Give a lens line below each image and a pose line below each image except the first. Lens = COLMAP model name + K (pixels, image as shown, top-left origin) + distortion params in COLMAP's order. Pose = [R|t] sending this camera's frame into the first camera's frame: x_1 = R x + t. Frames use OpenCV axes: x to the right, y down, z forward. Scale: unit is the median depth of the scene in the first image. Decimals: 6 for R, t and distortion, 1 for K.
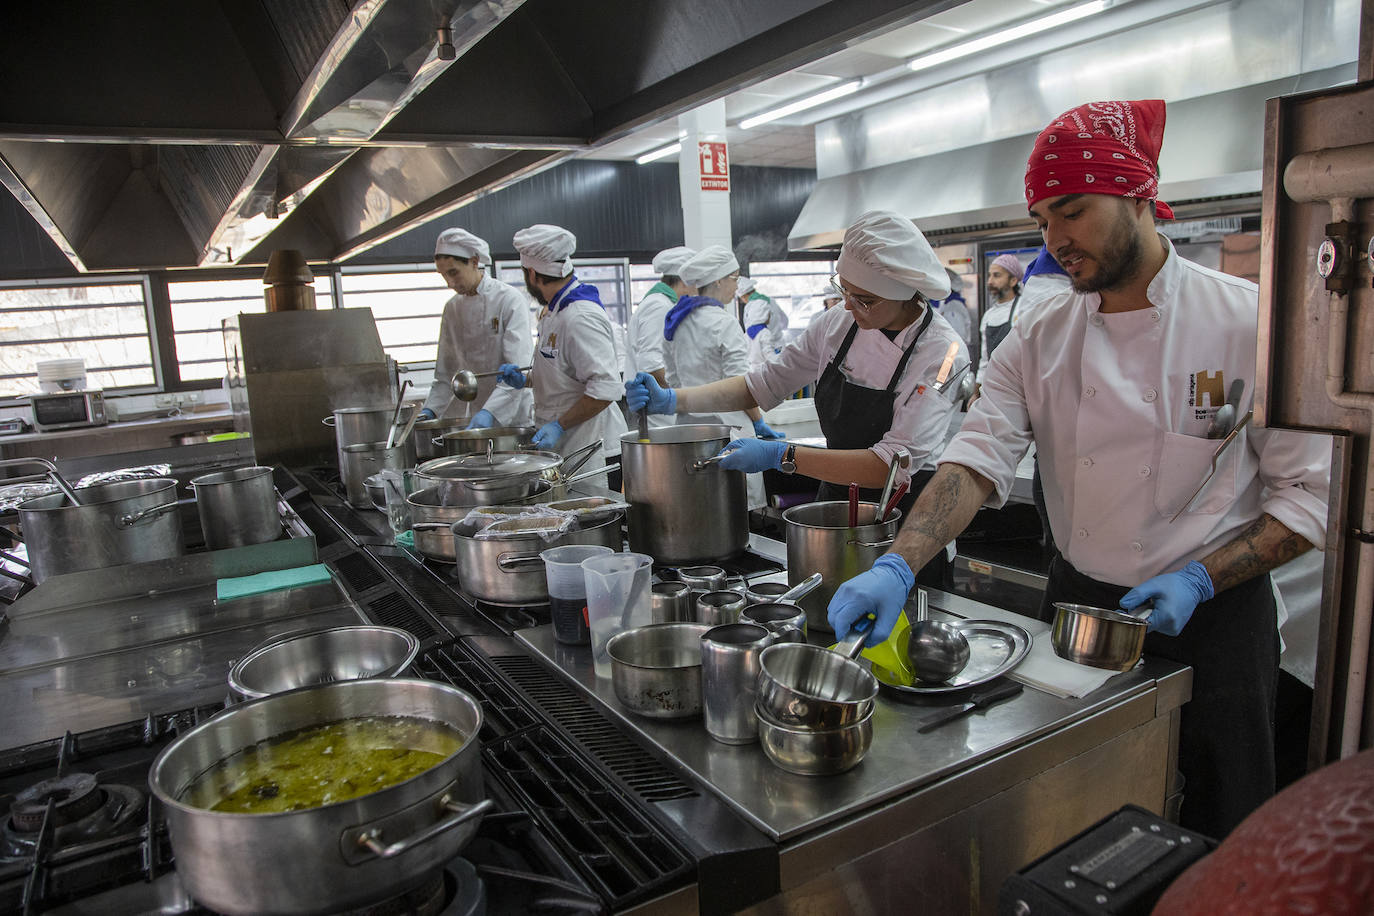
lens RADIAL K [[932.1, 0, 680.9], [0, 932.1, 451.9], [0, 0, 1]] dist [-0.132353, 0.055574]
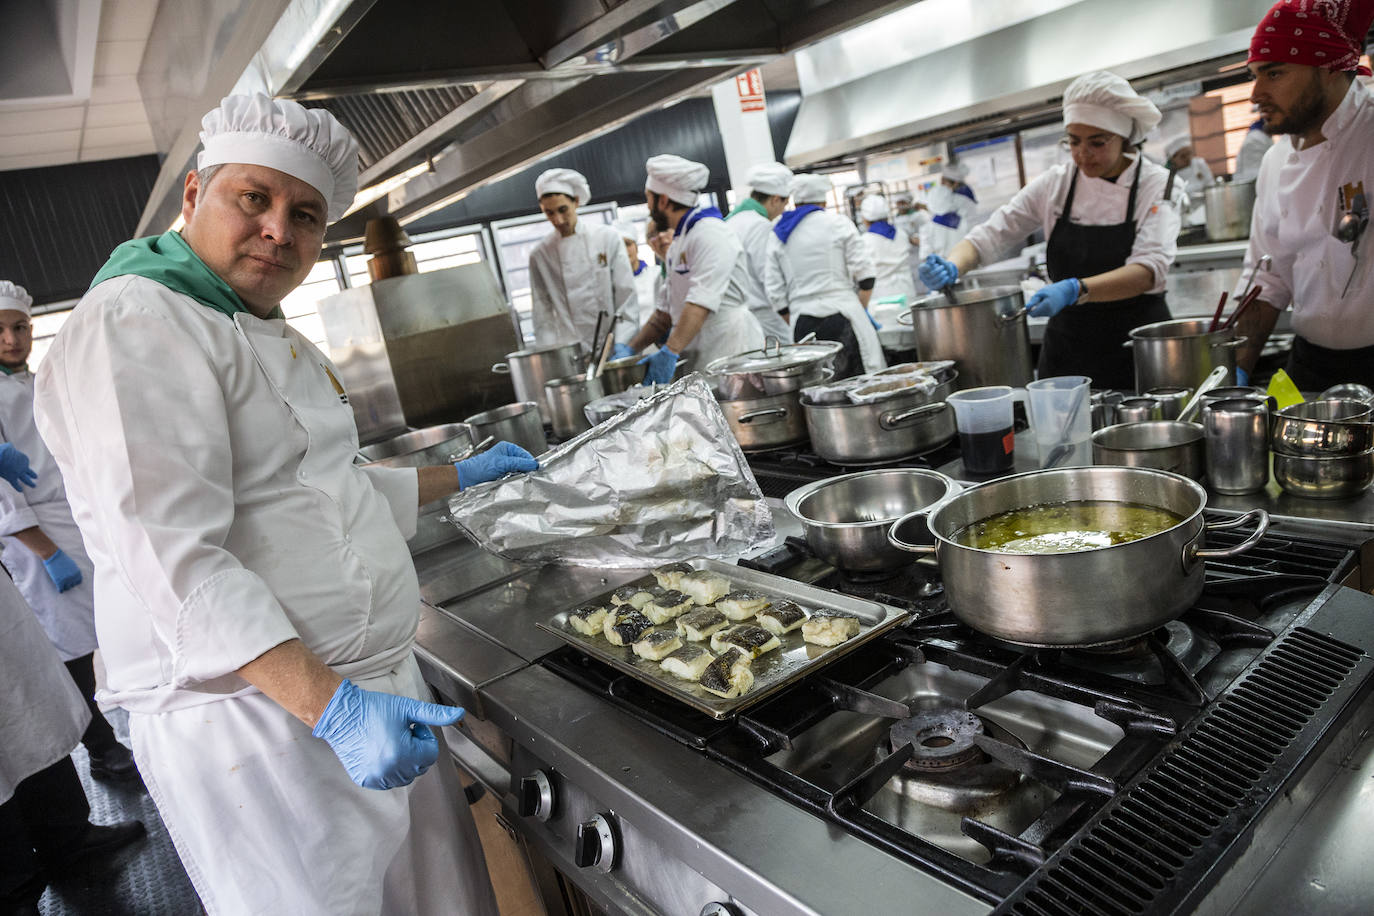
lens RADIAL K [[923.7, 0, 688.8], [0, 923.7, 460.6], [0, 0, 1]] dist [-0.130006, 0.073899]
pose [[0.983514, -0.162384, 0.079569, -0.179269], [0.156923, 0.985078, 0.070690, 0.018547], [-0.089861, -0.057039, 0.994320, -0.024827]]
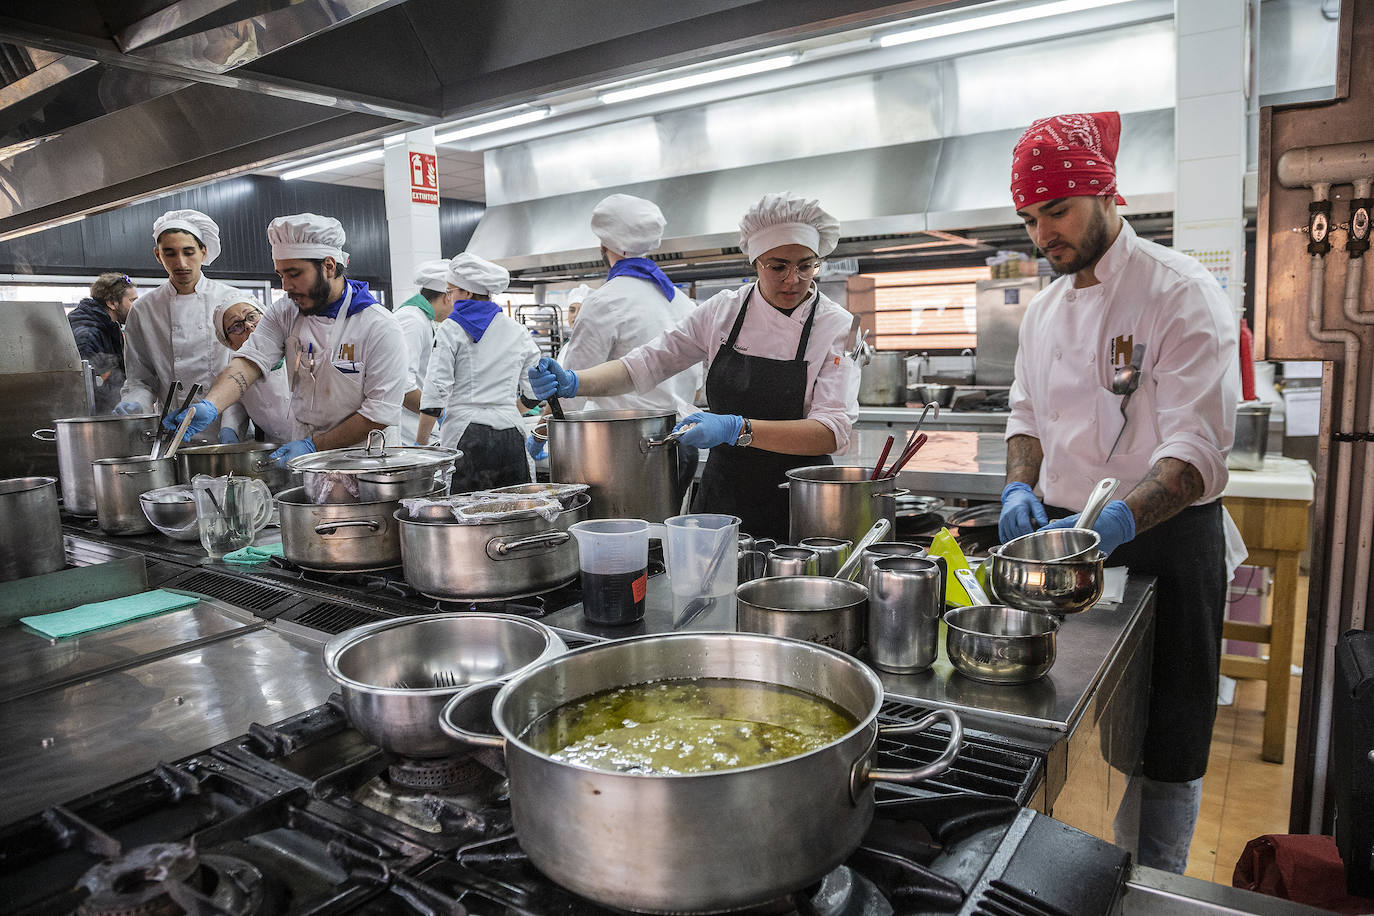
lens RADIAL K [[932.1, 0, 680.9], [0, 932.1, 451.9], [0, 0, 1]] dist [-0.132353, 0.055574]
pose [[0.901442, -0.027275, 0.432041, -0.142326], [0.048729, 0.998063, -0.038665, 0.024941], [-0.430149, 0.055907, 0.901025, 0.042136]]
